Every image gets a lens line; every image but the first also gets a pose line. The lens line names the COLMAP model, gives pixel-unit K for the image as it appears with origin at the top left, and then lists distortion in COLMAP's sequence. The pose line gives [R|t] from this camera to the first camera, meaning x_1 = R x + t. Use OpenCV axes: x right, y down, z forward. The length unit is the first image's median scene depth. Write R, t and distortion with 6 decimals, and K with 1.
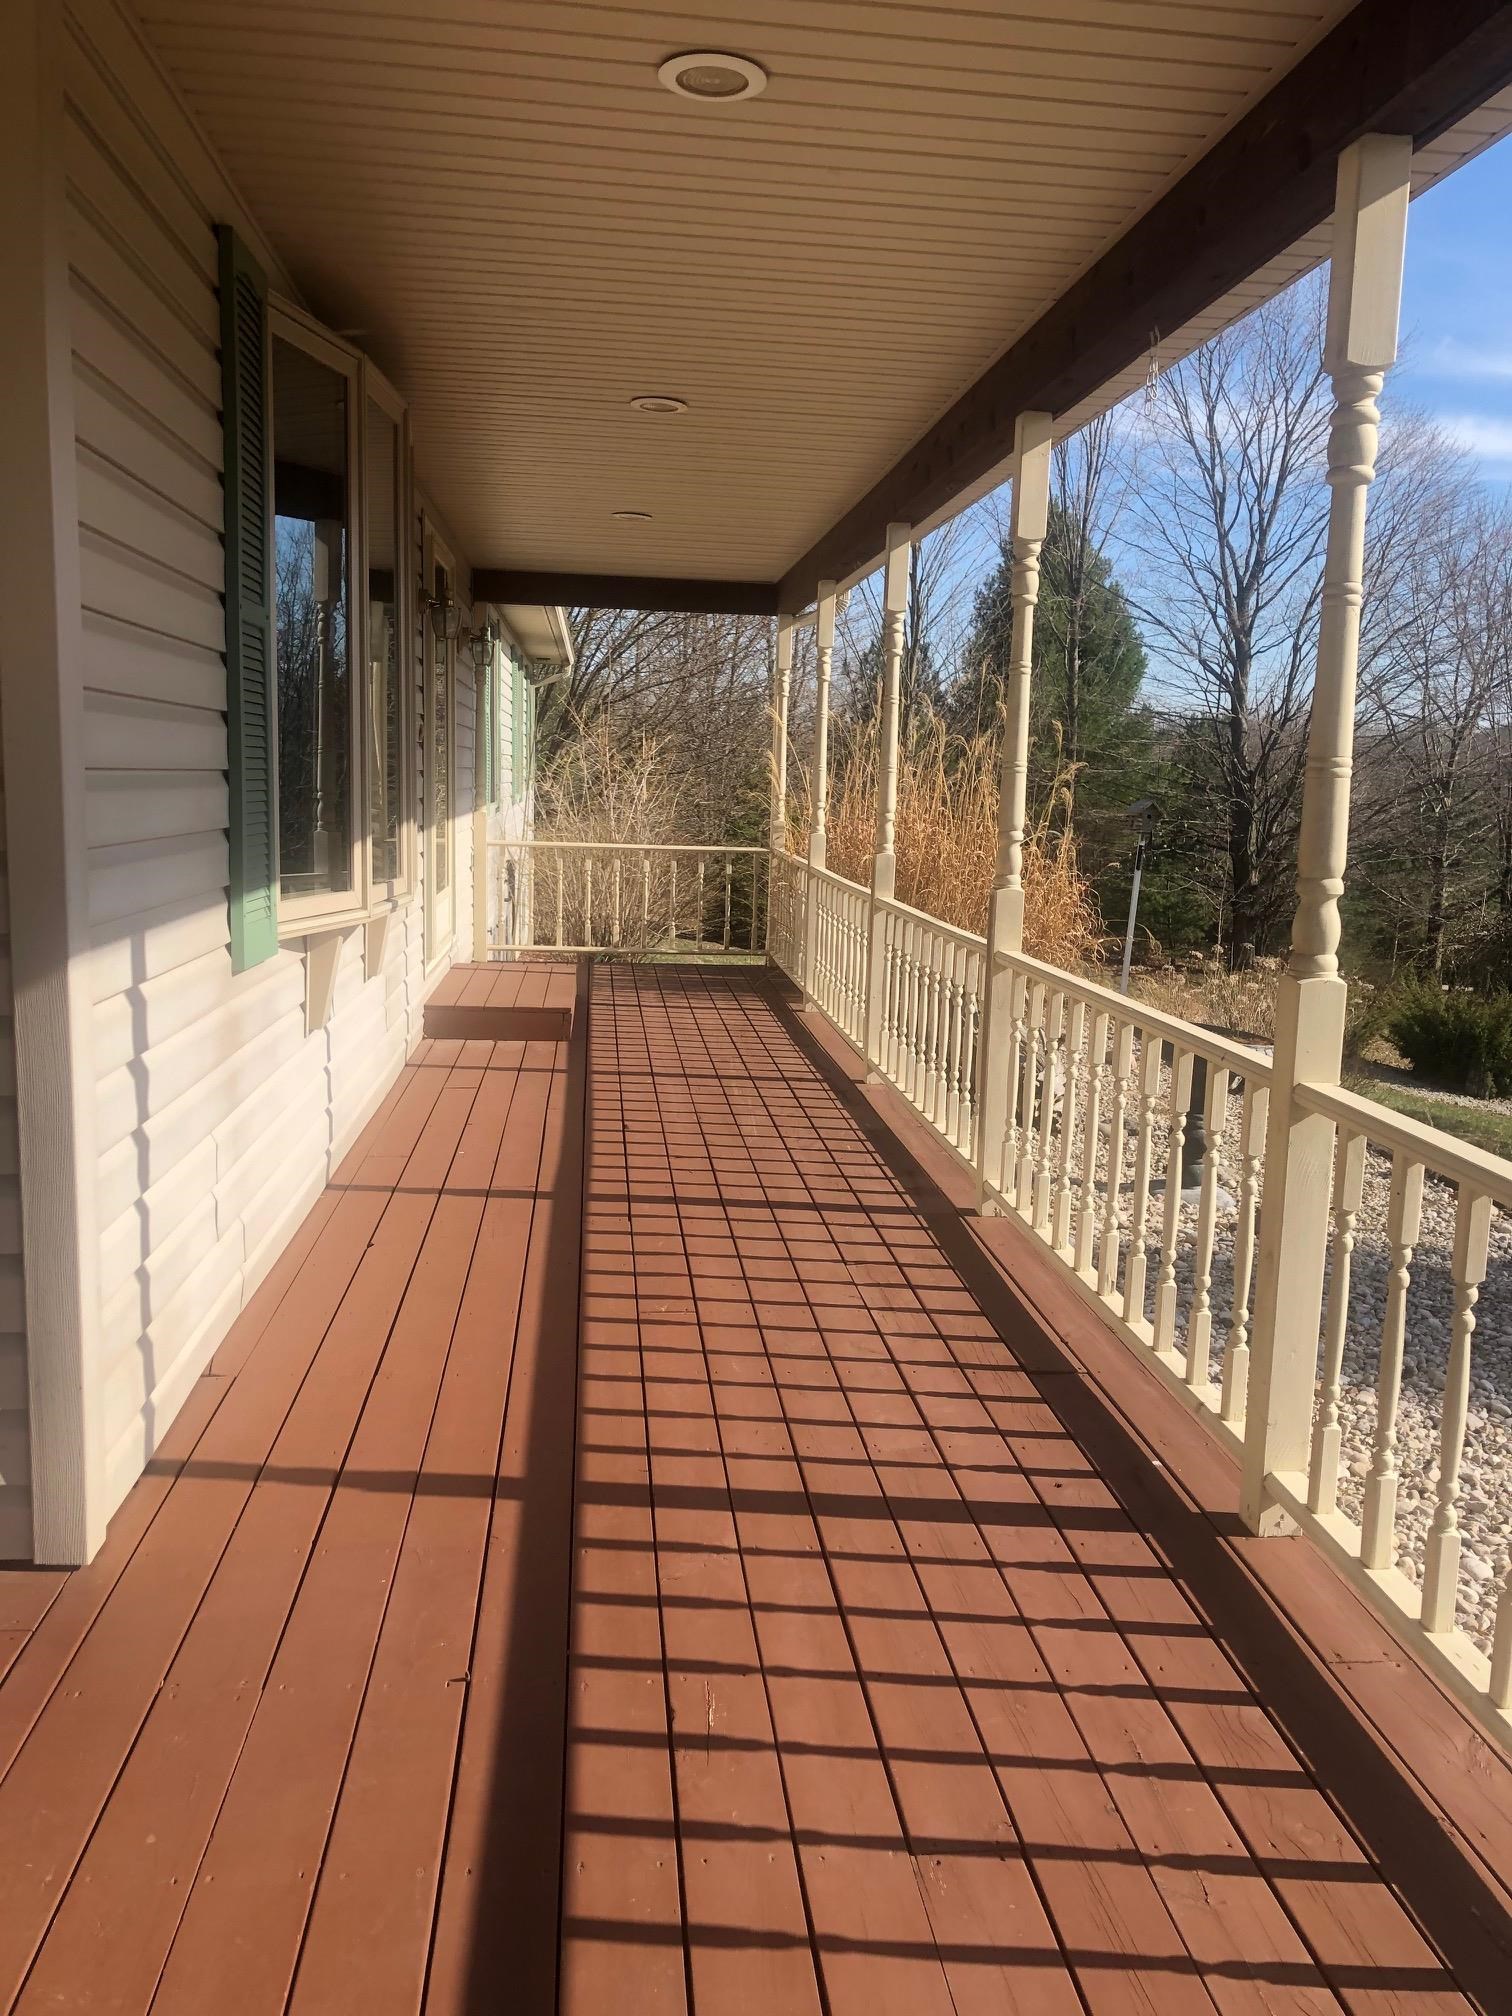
lens RADIAL K [[1634.9, 0, 756.0], [0, 1634.9, 1008.0], [0, 0, 1]] dist [-0.005267, -0.001172]
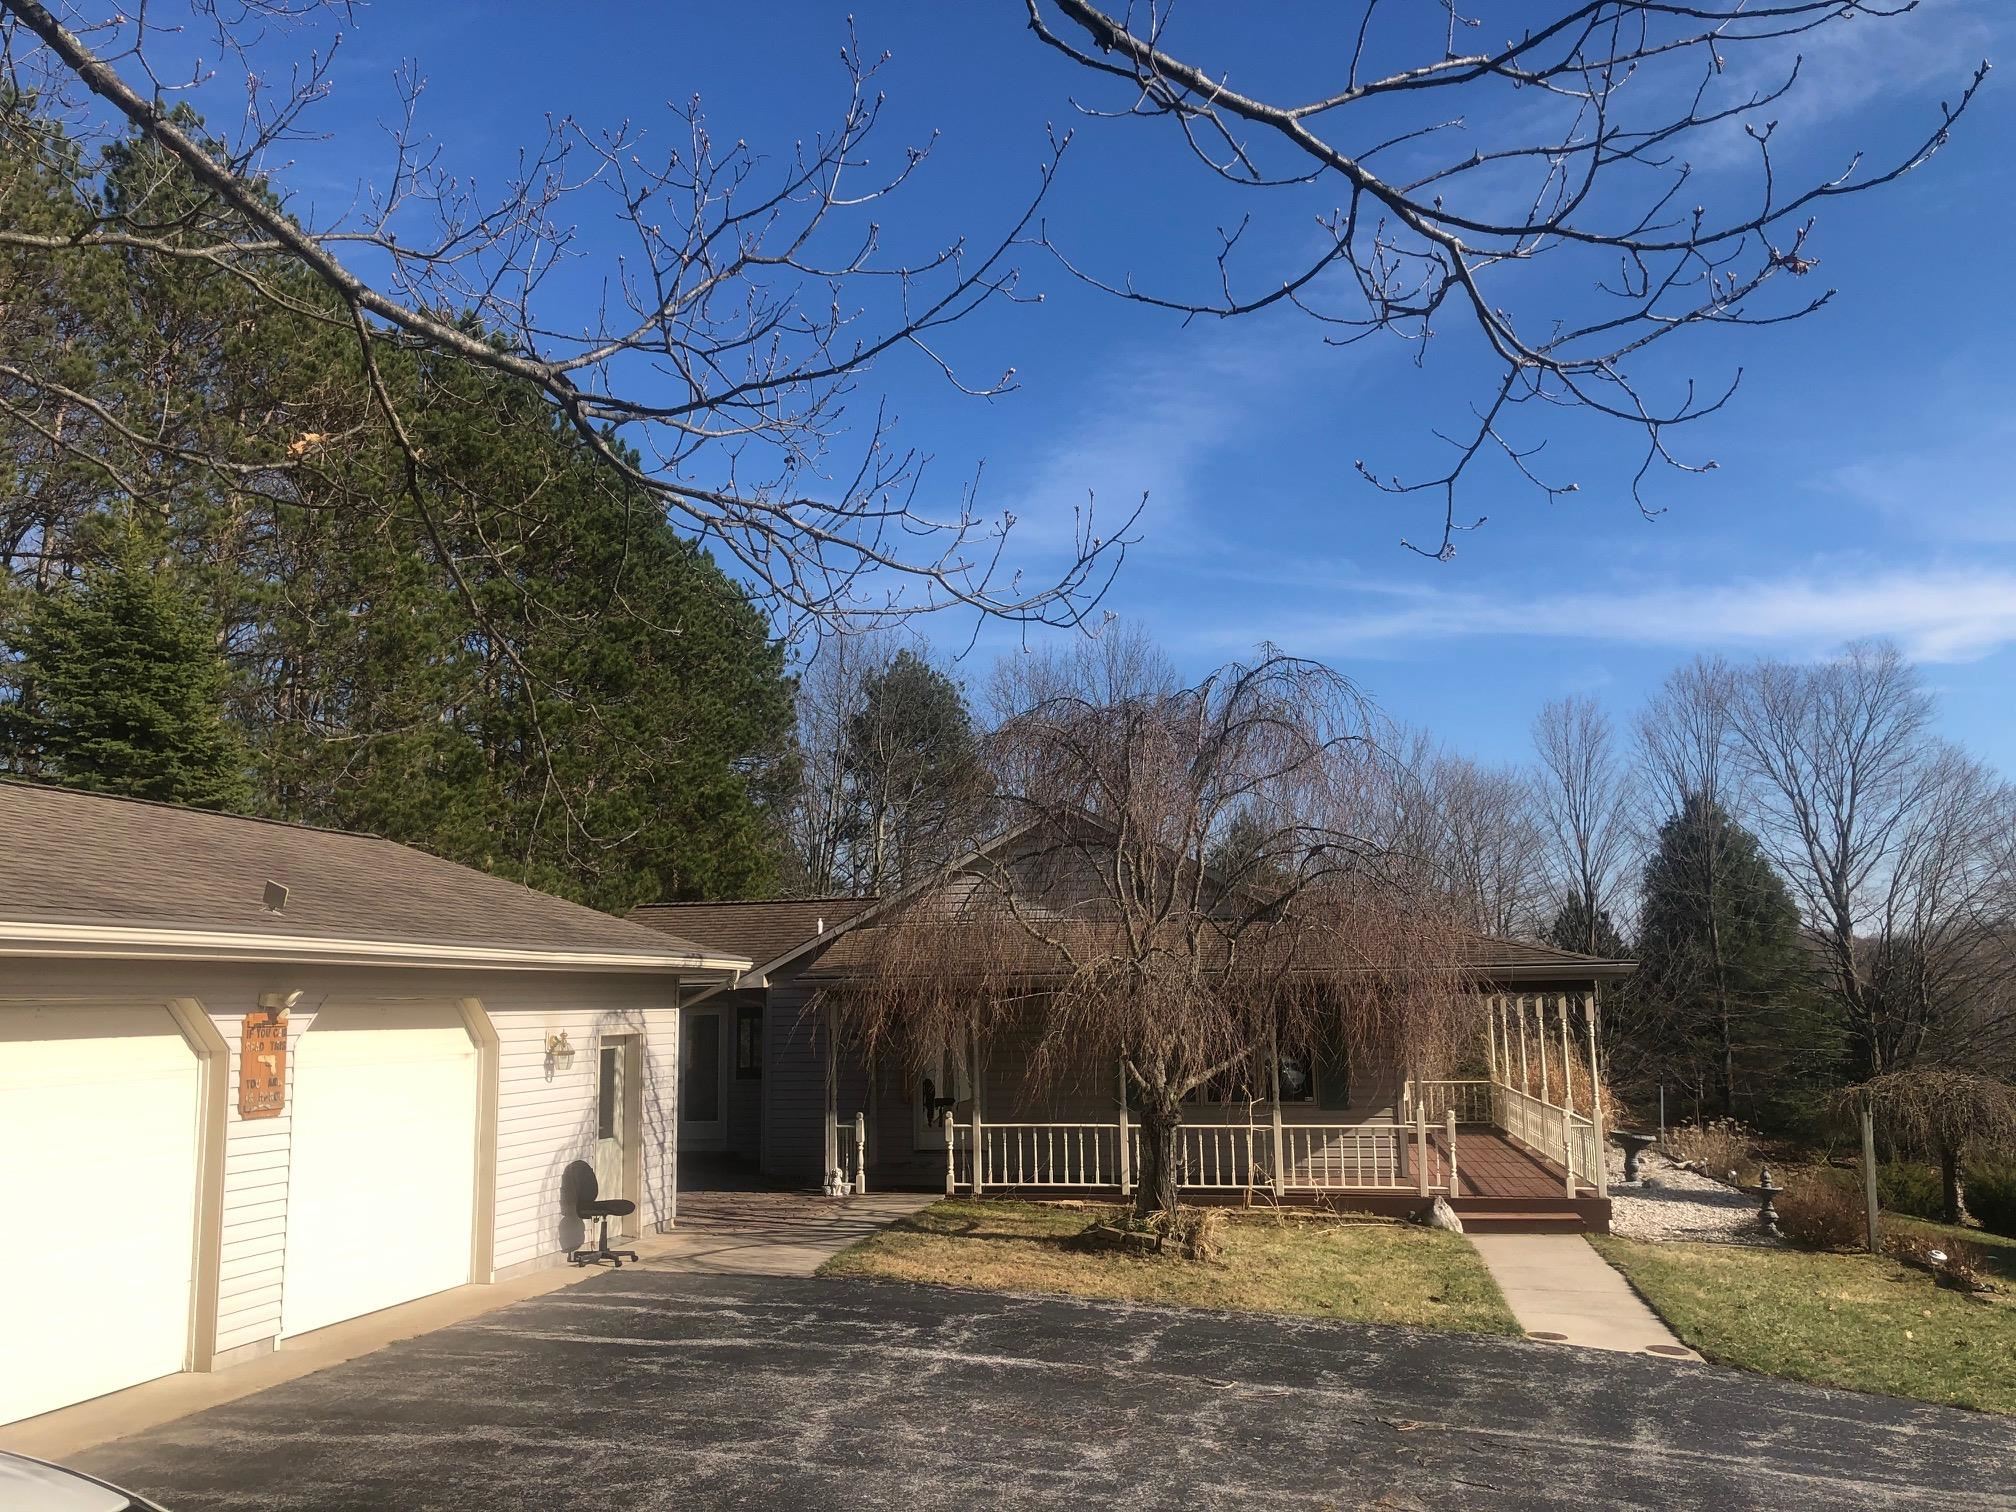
lens RADIAL K [[1634.9, 0, 1008.0], [0, 1634.9, 756.0], [0, 0, 1]] dist [-0.005267, -0.001172]
pose [[0.962461, -0.083418, -0.258282, -0.004892], [0.004430, 0.956301, -0.292351, 0.042406], [0.271383, 0.280232, 0.920772, -0.466993]]
